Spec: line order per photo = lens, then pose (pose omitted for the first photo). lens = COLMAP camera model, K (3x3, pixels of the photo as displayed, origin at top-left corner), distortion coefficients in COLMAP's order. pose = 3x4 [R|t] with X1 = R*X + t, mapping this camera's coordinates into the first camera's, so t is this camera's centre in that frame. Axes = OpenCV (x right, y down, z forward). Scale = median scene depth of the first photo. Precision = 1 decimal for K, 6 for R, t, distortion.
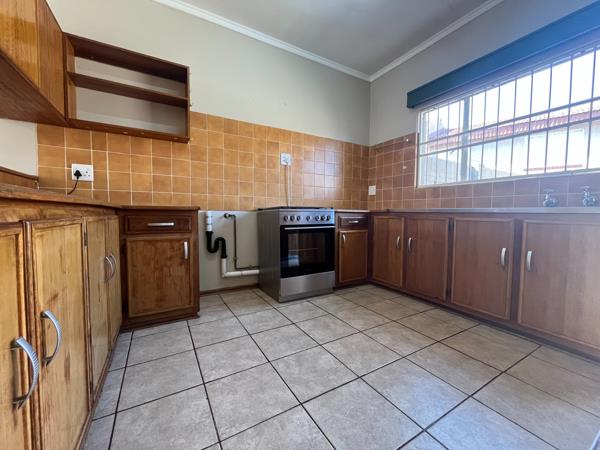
lens RADIAL K [[243.1, 0, 299.4], [0, 243.1, 224.2], [0, 0, 1]] dist [0.003039, -0.000402]
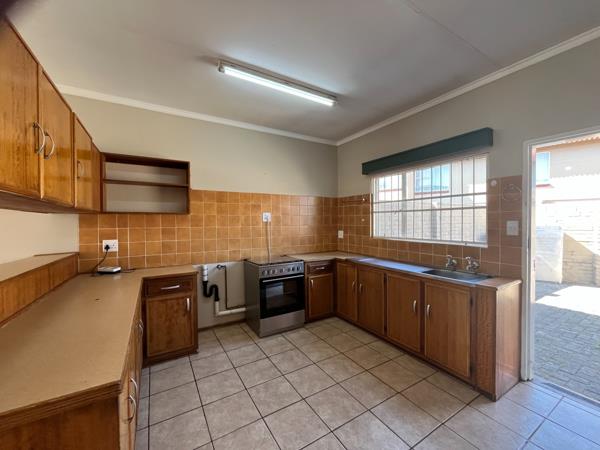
lens RADIAL K [[243.1, 0, 299.7], [0, 243.1, 225.2], [0, 0, 1]] dist [0.003039, -0.000402]
pose [[0.999761, -0.014422, 0.016458, 0.130608], [0.014903, 0.999454, -0.029499, -0.261873], [-0.016023, 0.029737, 0.999429, -0.352667]]
